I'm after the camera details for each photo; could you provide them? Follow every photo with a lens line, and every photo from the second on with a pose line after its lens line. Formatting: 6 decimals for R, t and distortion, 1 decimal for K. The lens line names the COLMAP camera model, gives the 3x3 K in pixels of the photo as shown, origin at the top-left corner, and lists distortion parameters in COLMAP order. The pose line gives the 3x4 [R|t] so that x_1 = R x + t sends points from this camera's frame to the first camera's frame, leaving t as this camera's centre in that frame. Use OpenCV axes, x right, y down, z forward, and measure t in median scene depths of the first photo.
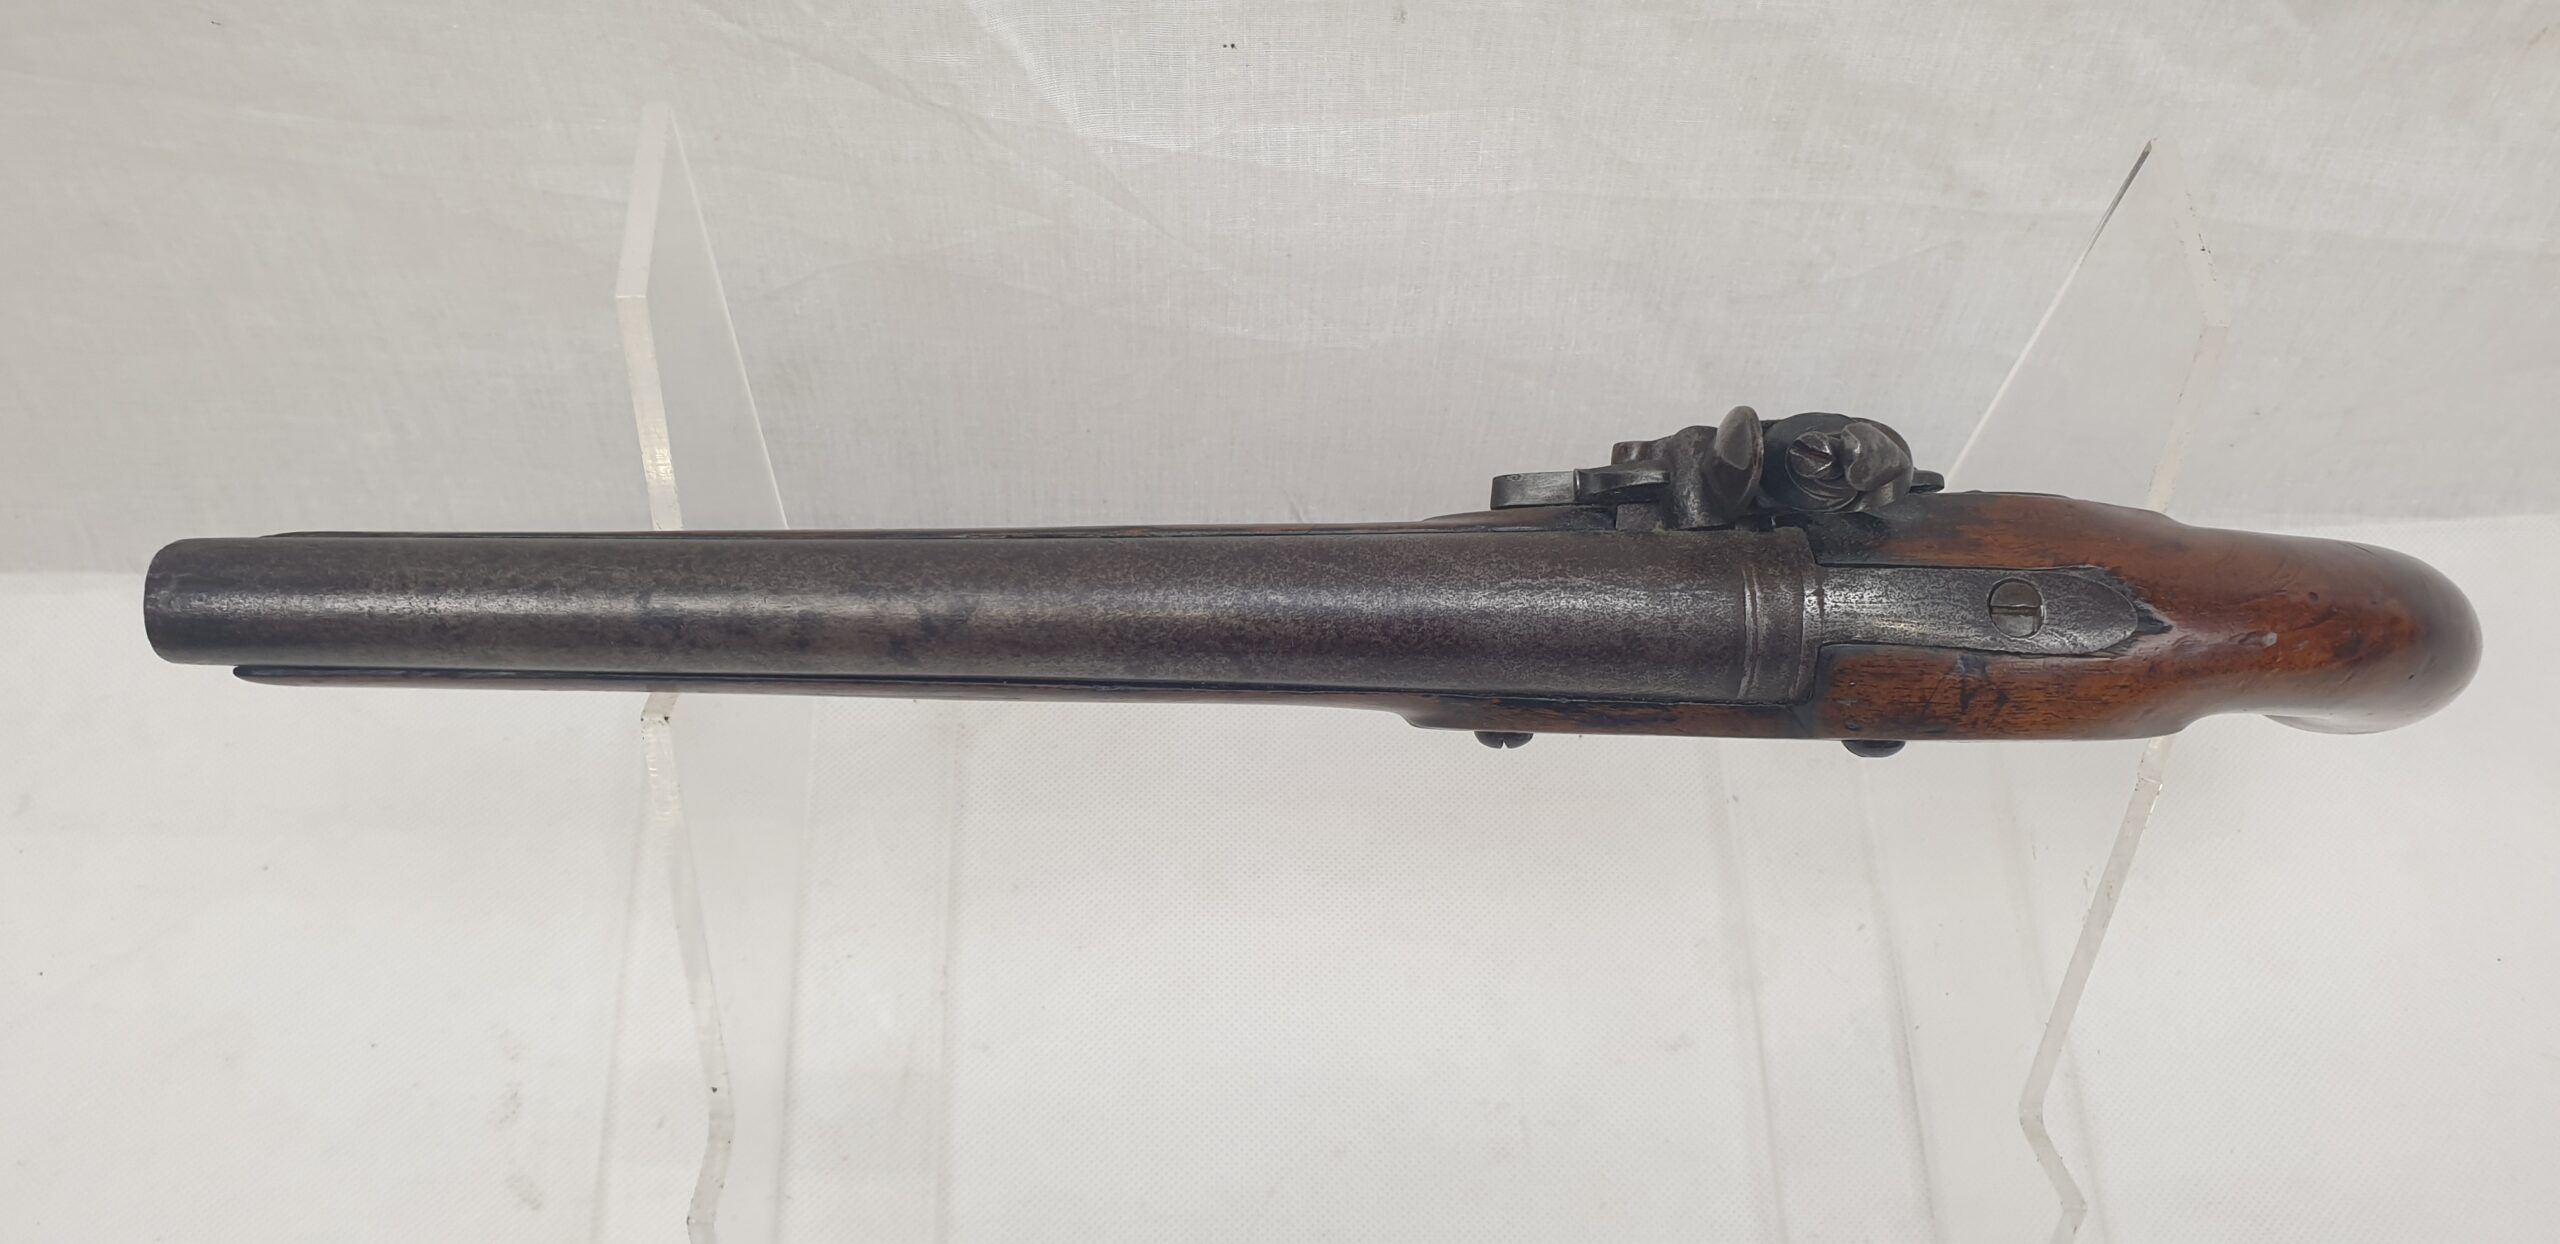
lens RADIAL K [[2032.5, 0, 1260.9], [0, 2032.5, 623.3], [0, 0, 1]] dist [-0.004647, -0.012513]
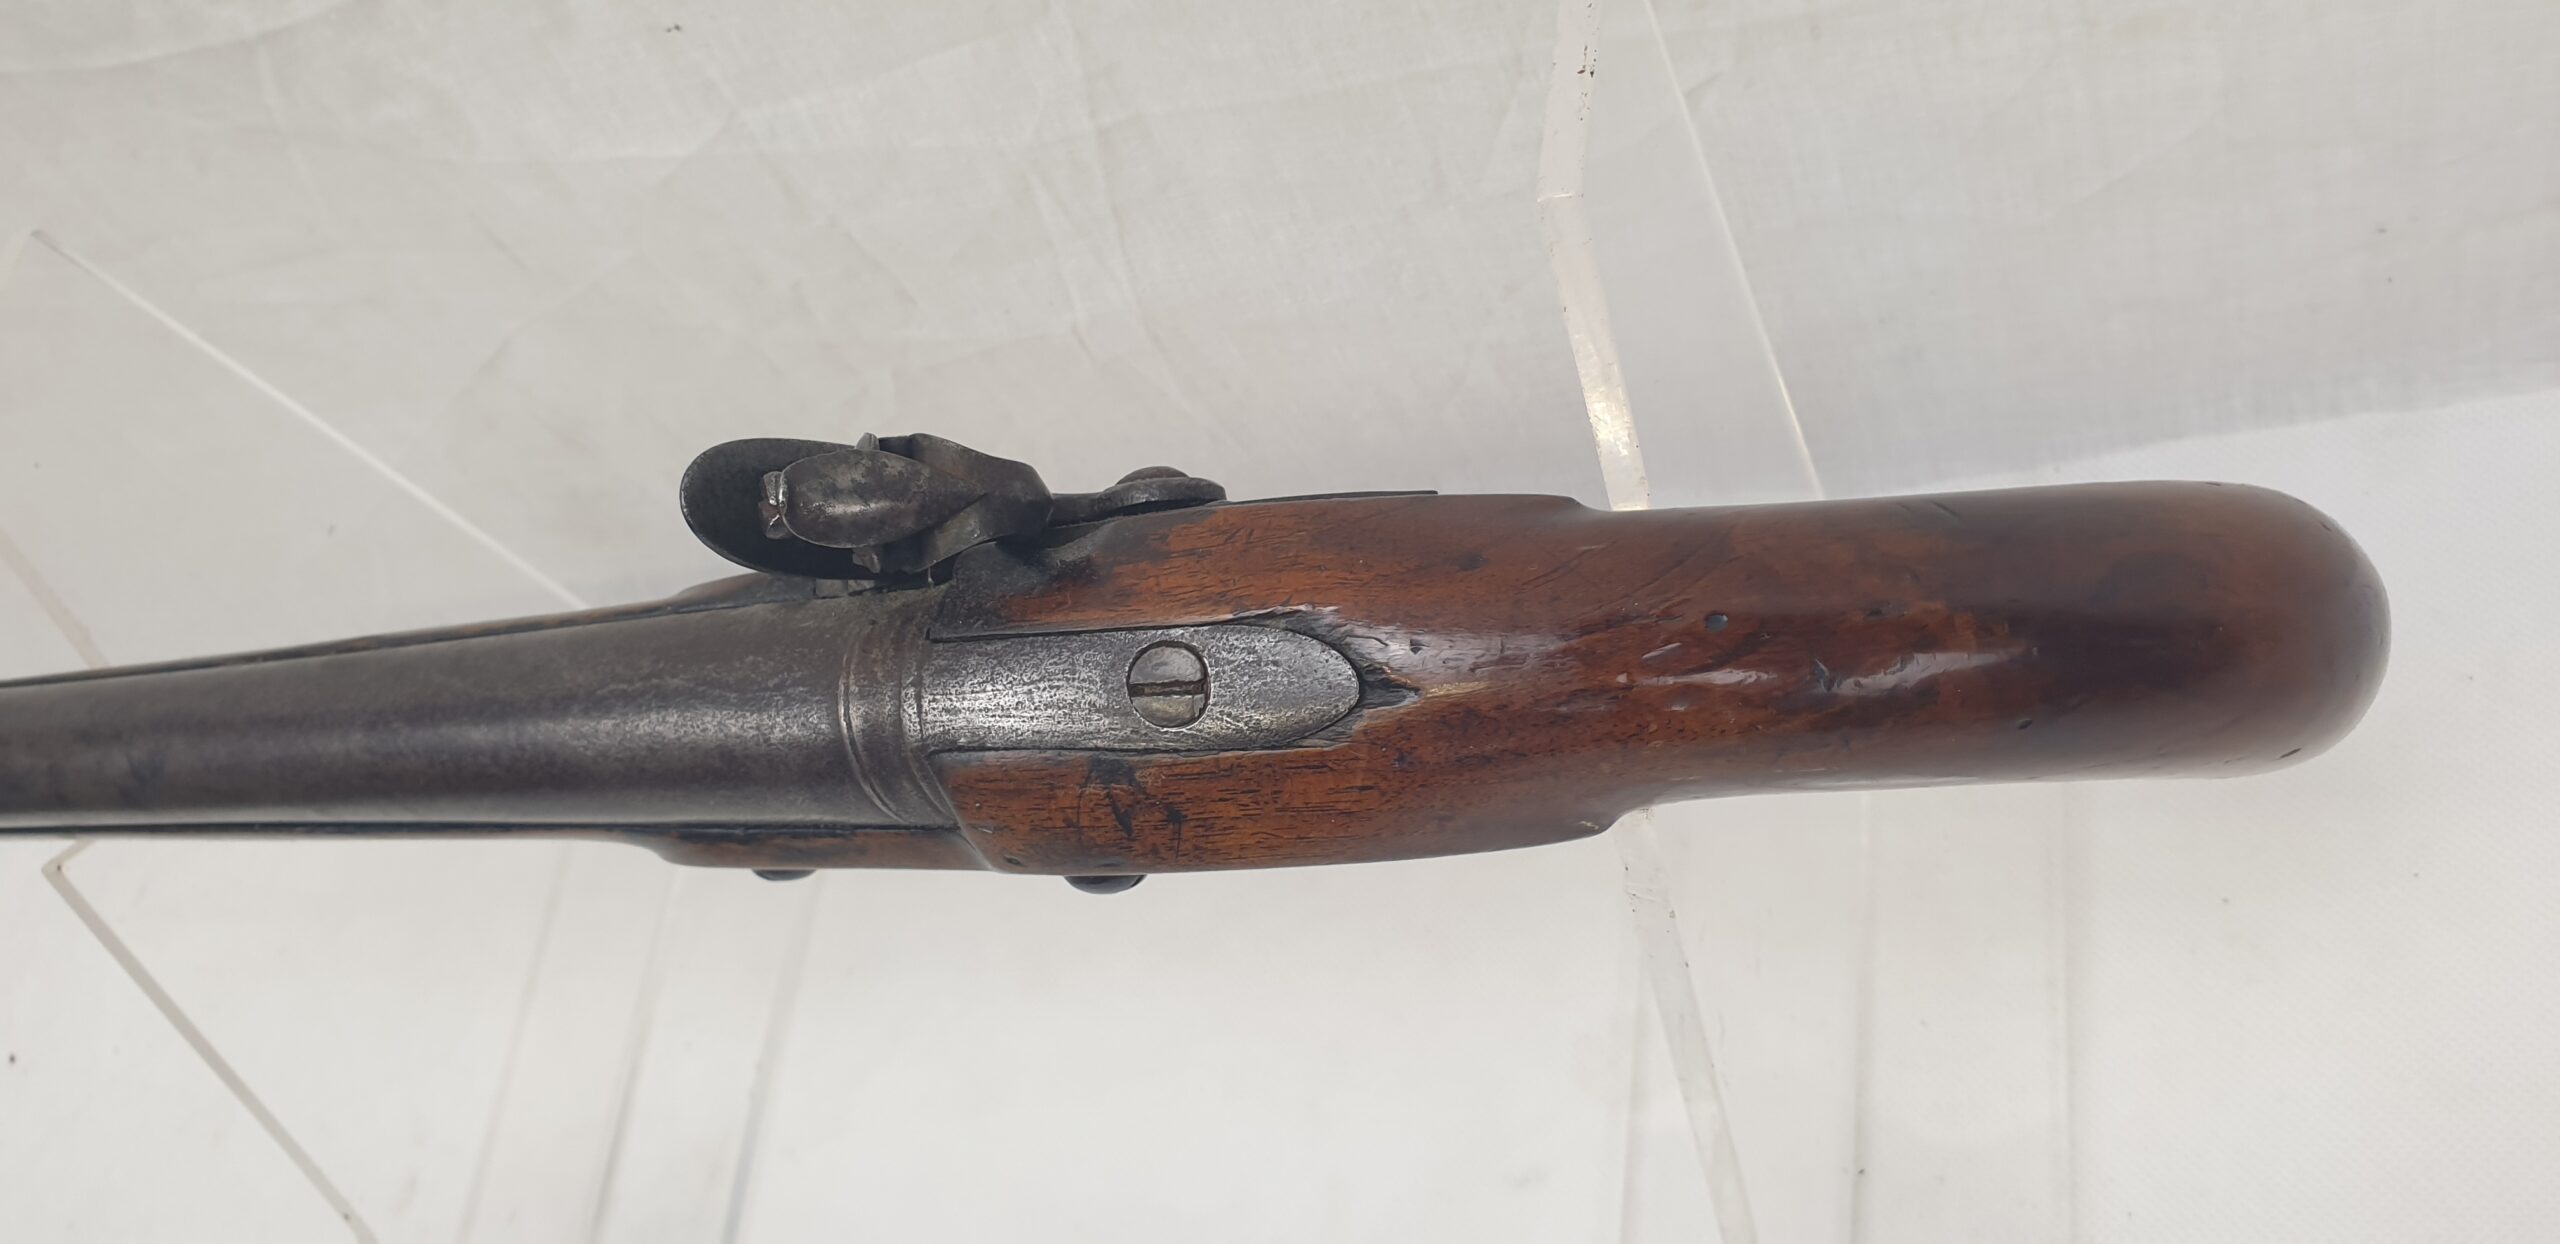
lens RADIAL K [[2032.5, 0, 1283.2], [0, 2032.5, 641.1], [0, 0, 1]] dist [-0.004647, -0.012513]
pose [[0.877000, -0.073456, -0.474842, 0.724218], [0.089530, 0.995920, 0.011291, -0.025760], [0.472075, -0.052415, 0.879999, 0.422257]]
